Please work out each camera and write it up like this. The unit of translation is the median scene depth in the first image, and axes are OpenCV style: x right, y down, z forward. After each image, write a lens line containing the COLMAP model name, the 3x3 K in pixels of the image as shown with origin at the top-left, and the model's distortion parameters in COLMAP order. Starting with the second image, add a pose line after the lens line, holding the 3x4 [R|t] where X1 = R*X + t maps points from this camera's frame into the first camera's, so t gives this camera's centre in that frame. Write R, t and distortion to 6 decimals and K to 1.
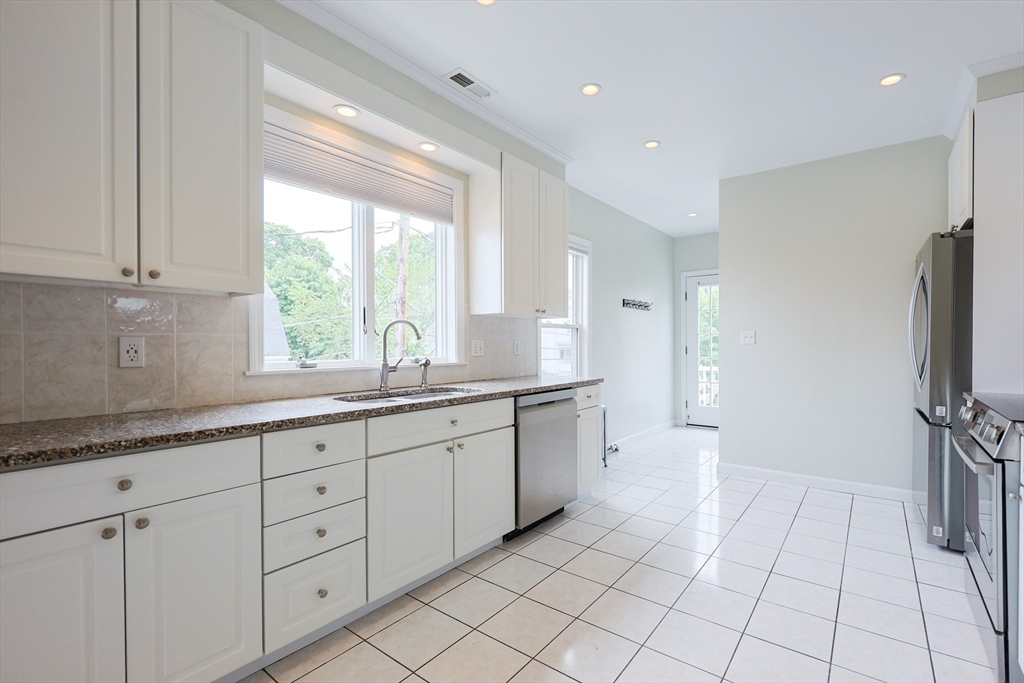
lens RADIAL K [[470.7, 0, 543.1], [0, 470.7, 324.7], [0, 0, 1]] dist [0.005648, 0.001234]
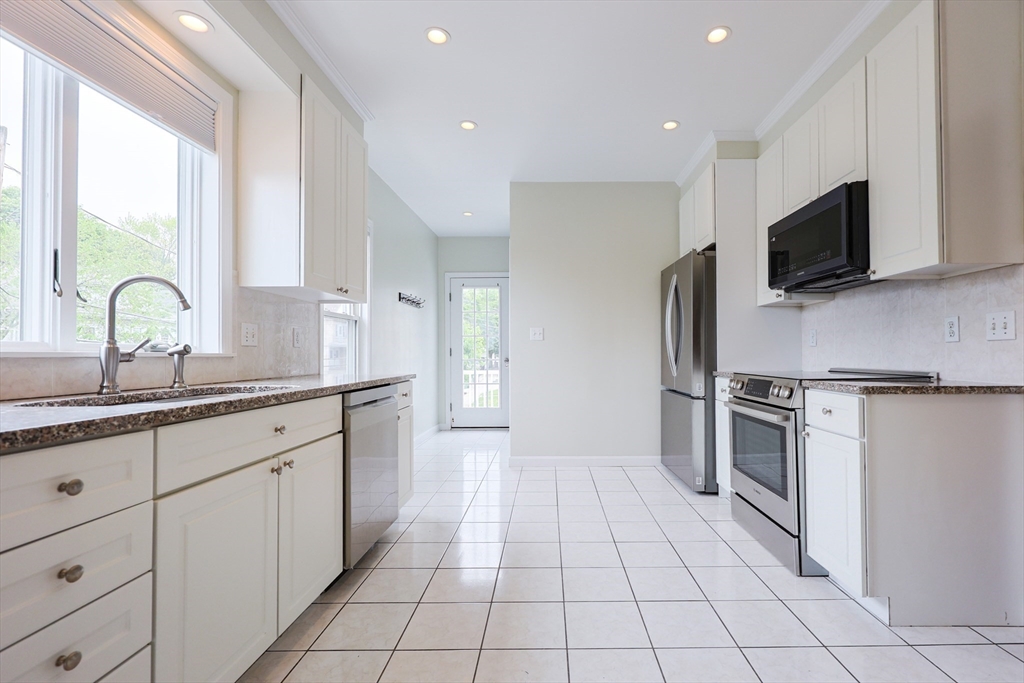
lens RADIAL K [[470.7, 0, 554.3], [0, 470.7, 328.3], [0, 0, 1]] dist [0.005648, 0.001234]
pose [[0.802001, 0.033131, 0.596404, -0.243335], [-0.020545, 0.999400, -0.027890, 0.063151], [-0.596970, 0.010115, 0.802200, 0.192814]]
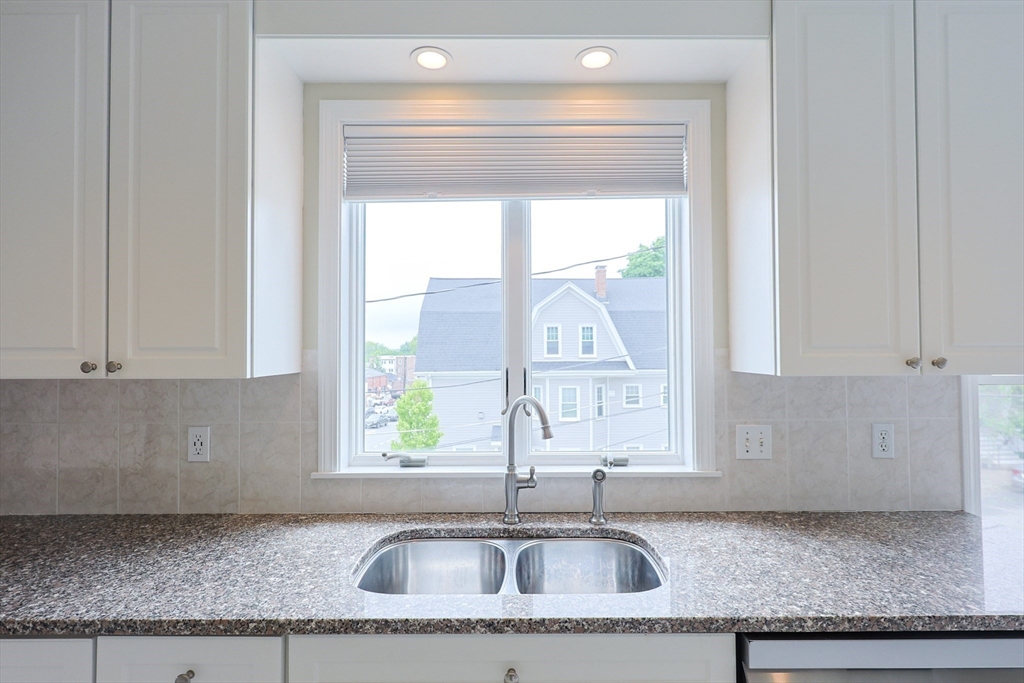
lens RADIAL K [[479.4, 0, 517.4], [0, 479.4, 345.5], [0, 0, 1]] dist [0.003459, 0.003578]
pose [[0.589910, -0.016515, -0.807300, 0.138134], [0.039872, 0.999167, 0.008695, -0.075288], [0.806484, -0.037318, 0.590077, 0.662849]]
